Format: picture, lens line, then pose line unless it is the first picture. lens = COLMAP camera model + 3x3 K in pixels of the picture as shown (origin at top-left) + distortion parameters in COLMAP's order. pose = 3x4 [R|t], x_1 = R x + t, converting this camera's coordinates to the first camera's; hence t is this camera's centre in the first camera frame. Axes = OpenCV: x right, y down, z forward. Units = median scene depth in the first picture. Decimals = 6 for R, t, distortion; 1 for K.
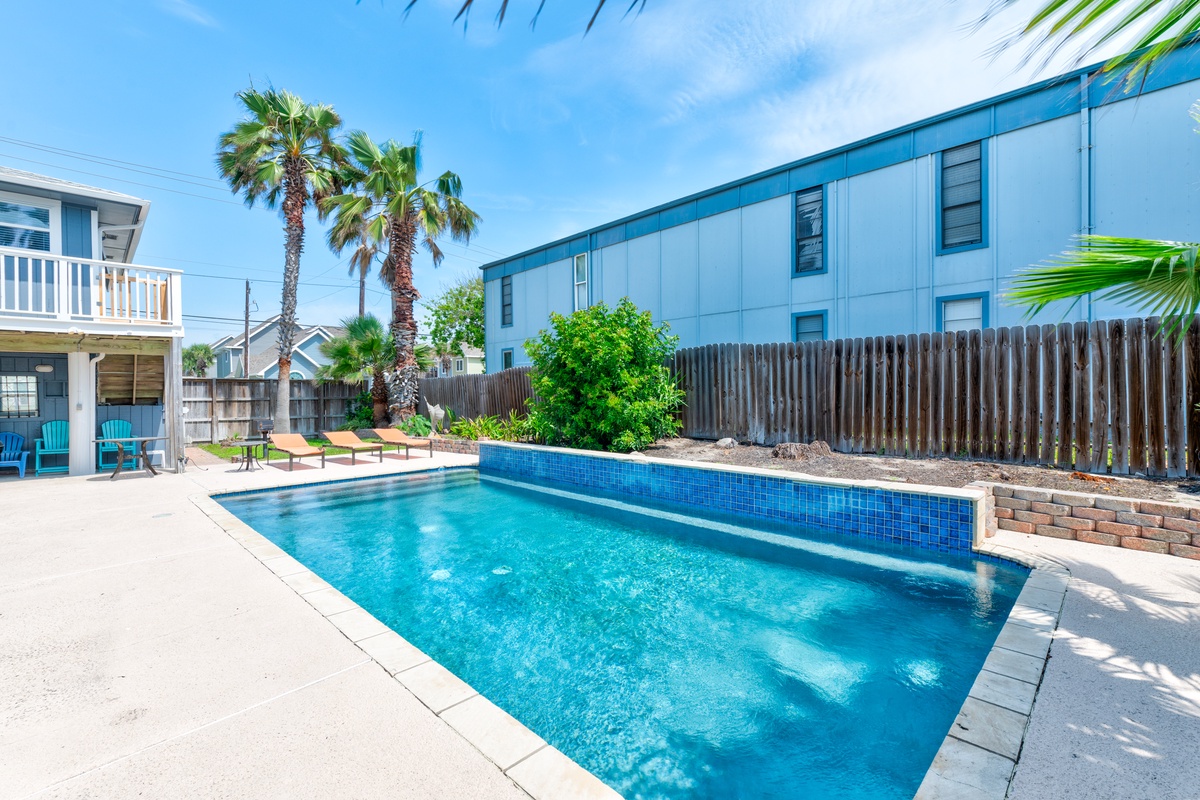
lens RADIAL K [[529.1, 0, 600.2], [0, 529.1, 396.8], [0, 0, 1]] dist [0.000592, 0.000065]
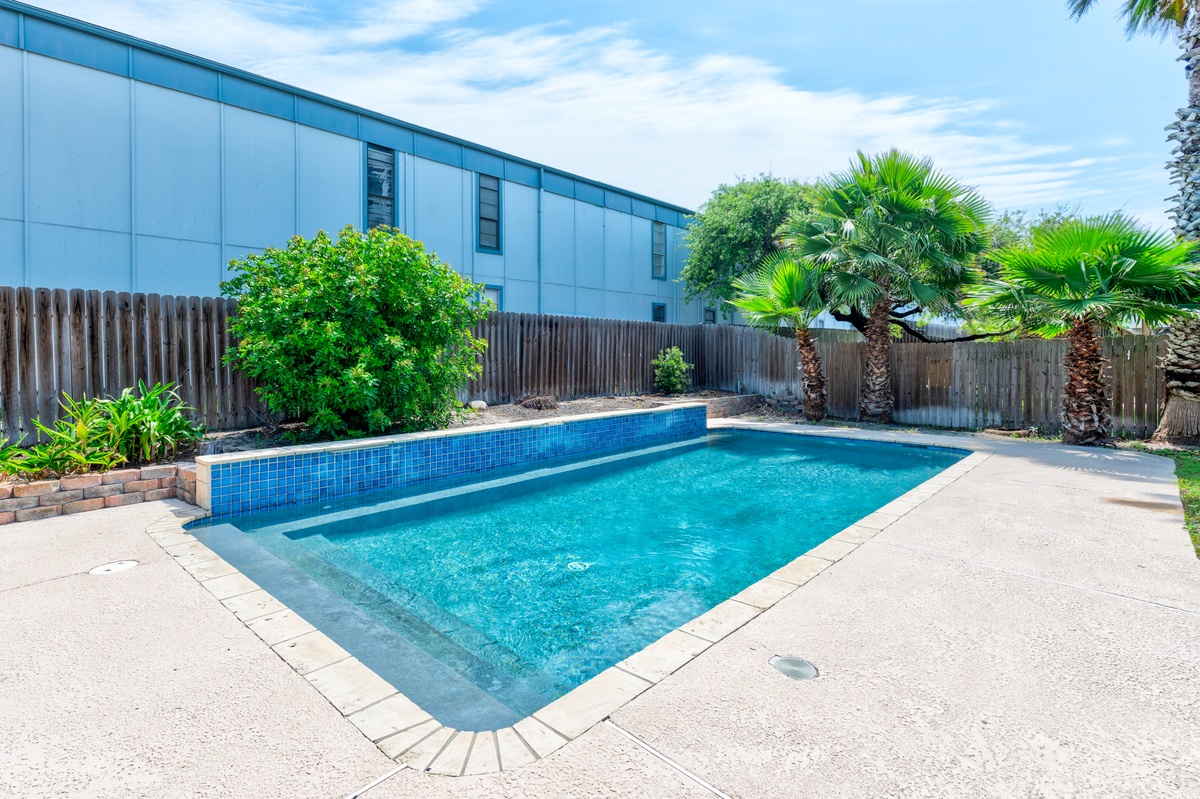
lens RADIAL K [[593.2, 0, 602.0], [0, 593.2, 355.1], [0, 0, 1]] dist [-0.001250, -0.000033]
pose [[-0.049834, 0.004265, 0.998748, -0.968234], [0.010888, 0.999934, -0.003727, -0.001799], [-0.998698, 0.010689, -0.049877, 0.886148]]
